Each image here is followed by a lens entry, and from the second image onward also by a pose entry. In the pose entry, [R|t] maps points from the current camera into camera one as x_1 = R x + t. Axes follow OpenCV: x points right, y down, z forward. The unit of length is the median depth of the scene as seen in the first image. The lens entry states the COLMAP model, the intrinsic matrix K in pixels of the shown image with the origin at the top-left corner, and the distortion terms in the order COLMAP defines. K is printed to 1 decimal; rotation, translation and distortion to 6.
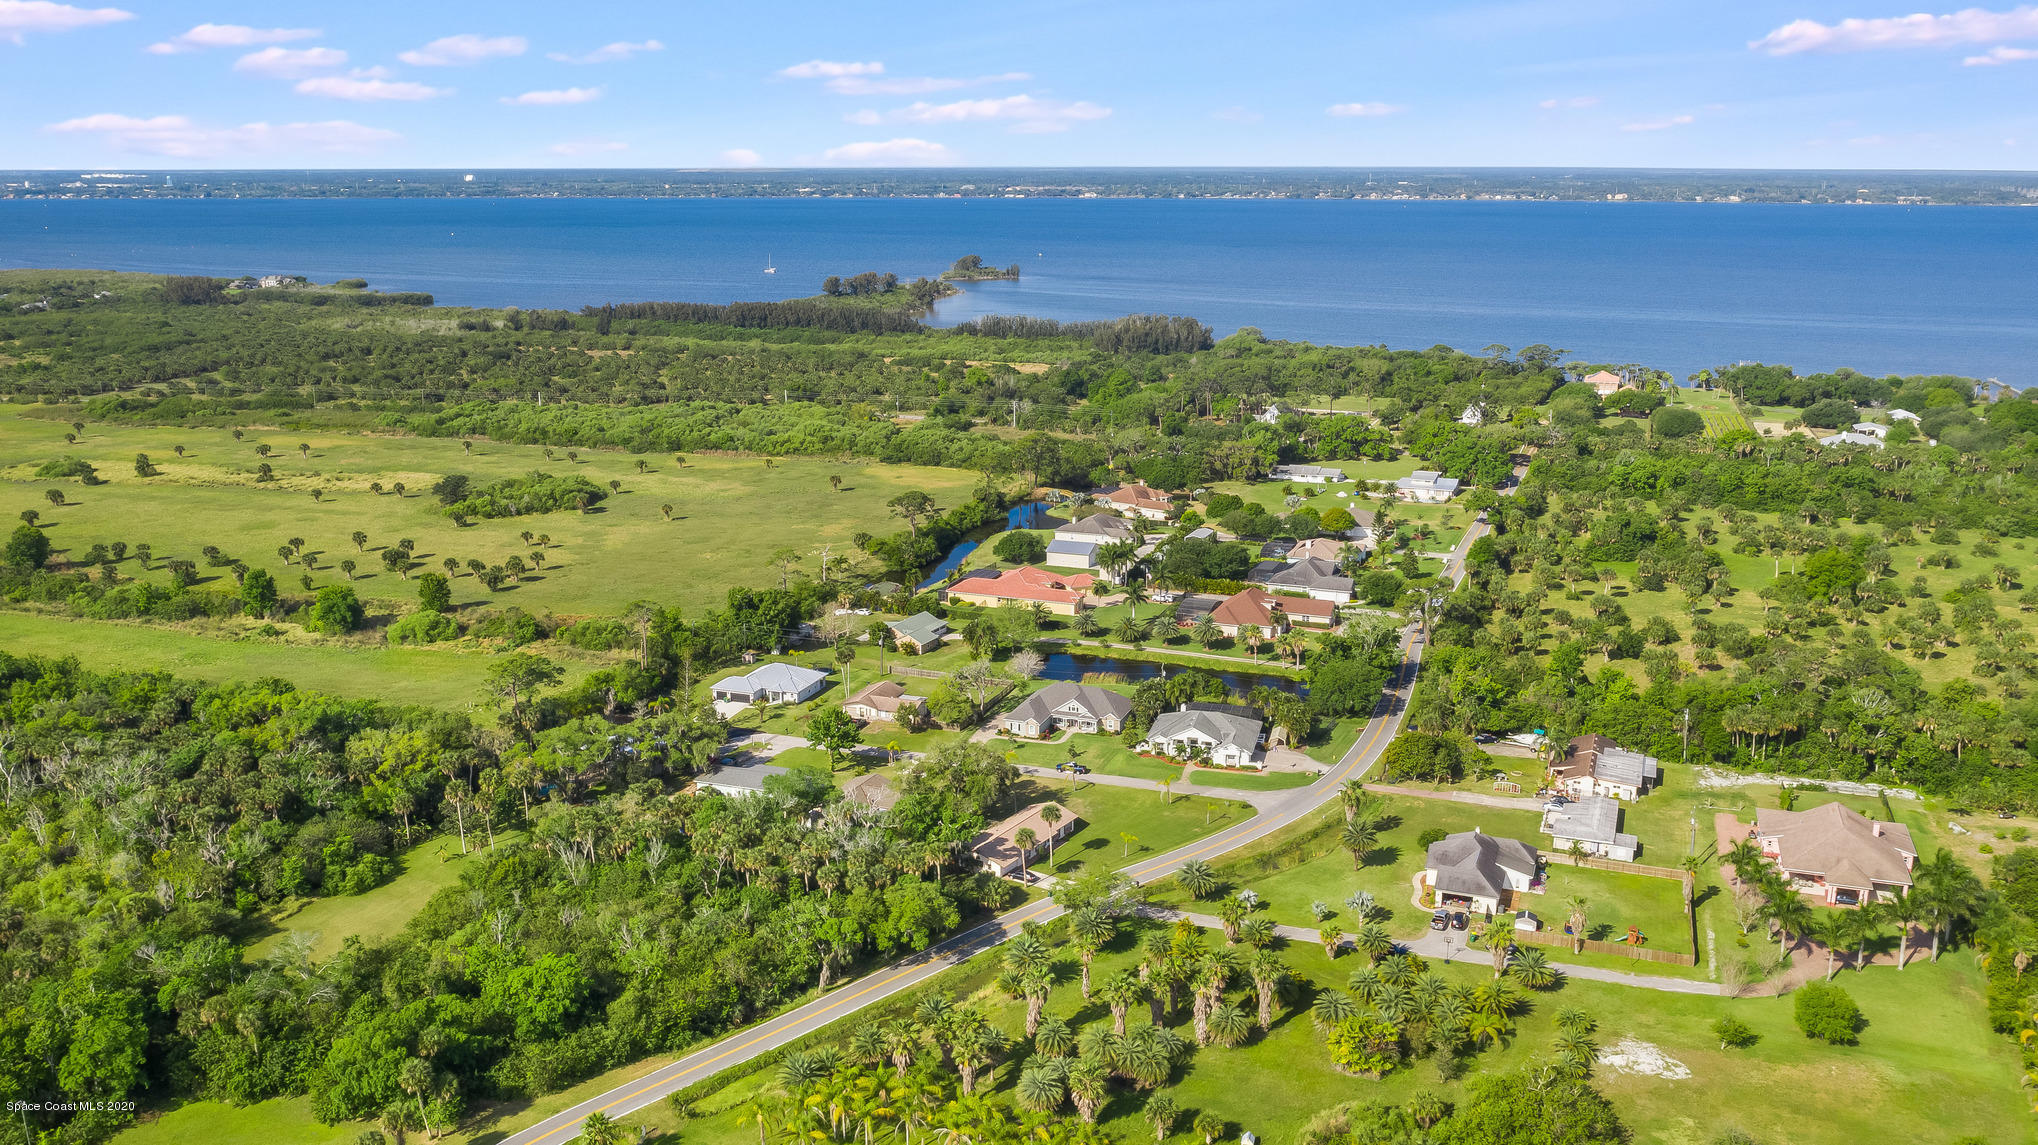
lens RADIAL K [[1604.1, 0, 1019.0], [0, 1604.1, 572.5], [0, 0, 1]] dist [-0.018953, -0.005206]
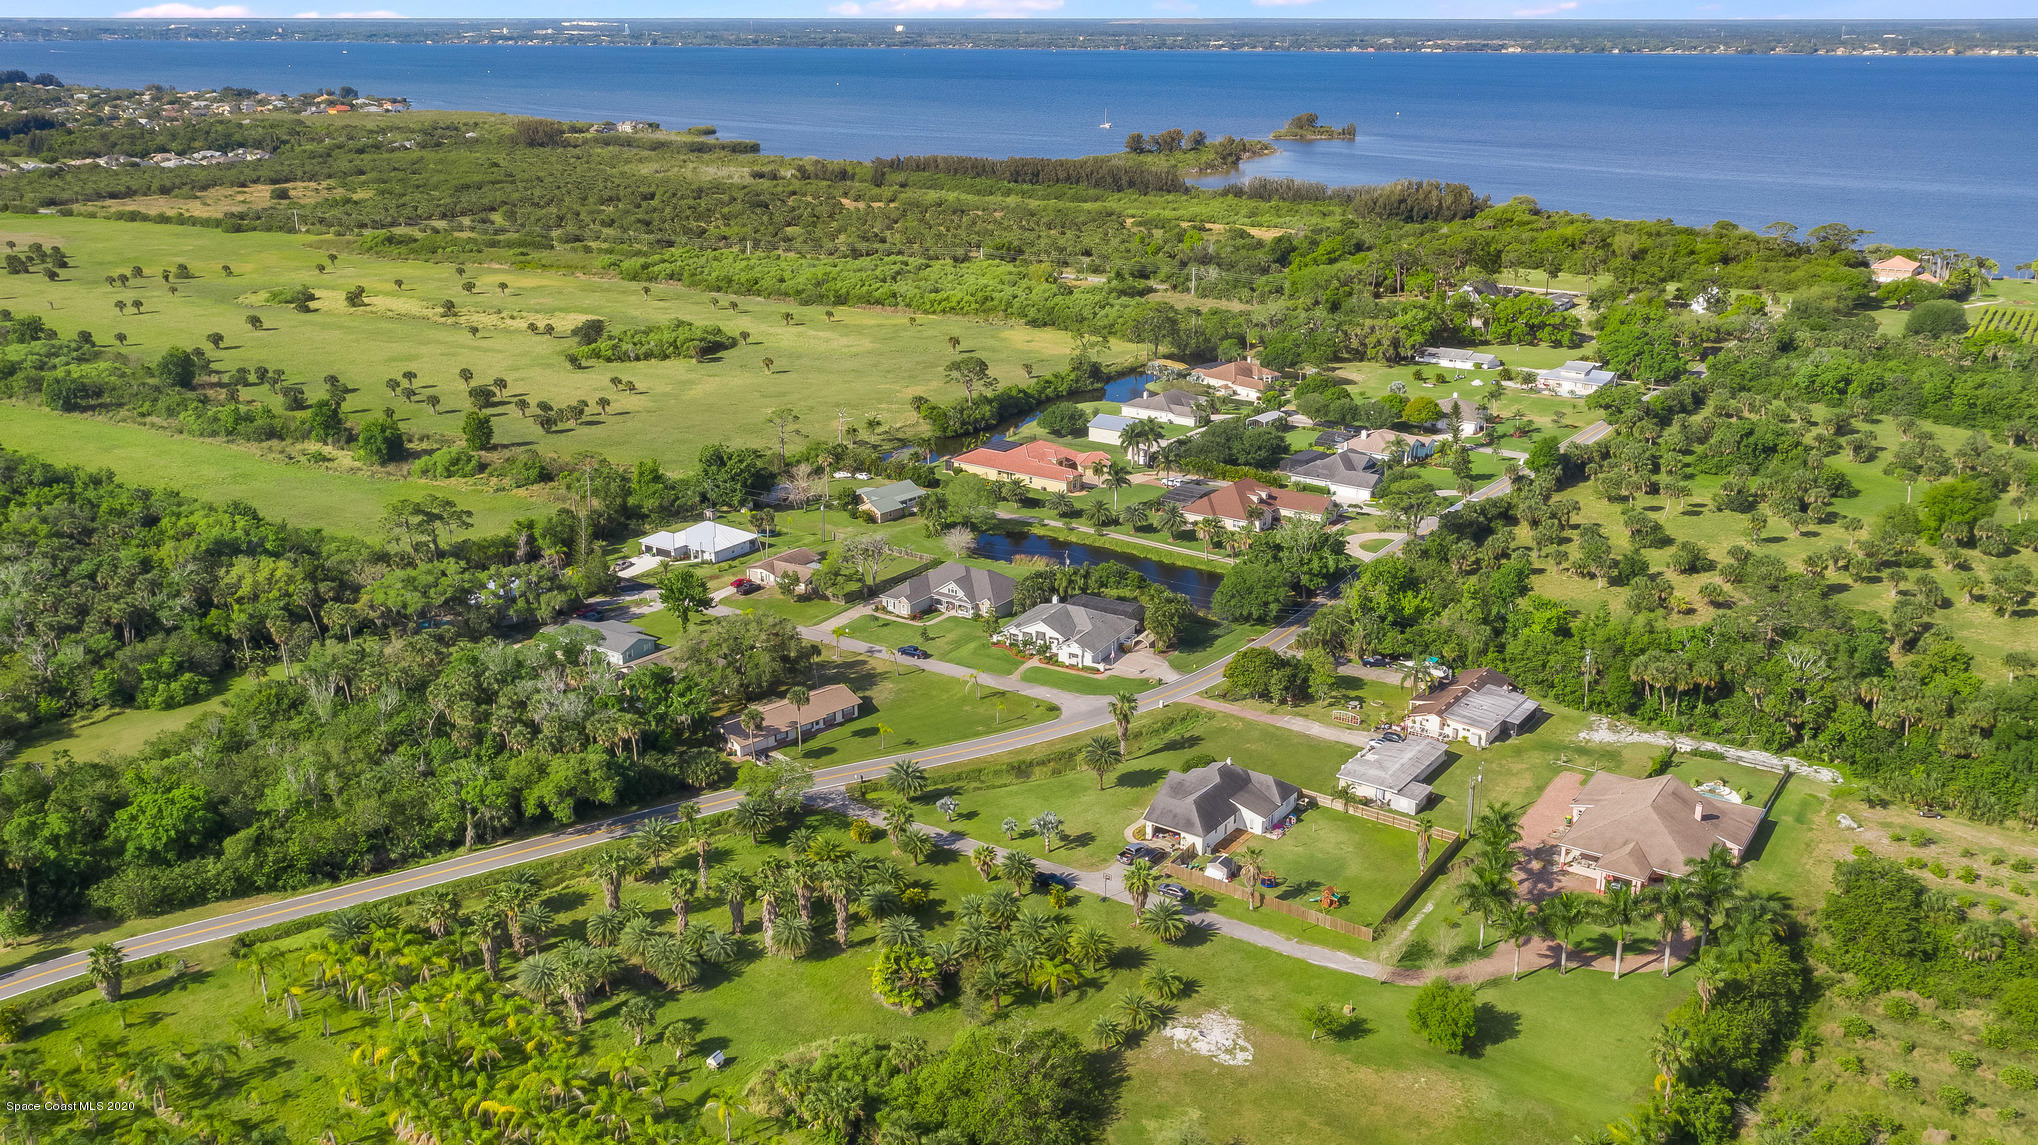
lens RADIAL K [[1590.6, 0, 1019.0], [0, 1590.6, 572.5], [0, 0, 1]] dist [0.008762, 0.001622]
pose [[0.971426, 0.079584, -0.223603, 0.198998], [-0.059957, 0.993836, 0.093245, -0.012351], [0.229646, -0.077174, 0.970210, 0.056879]]
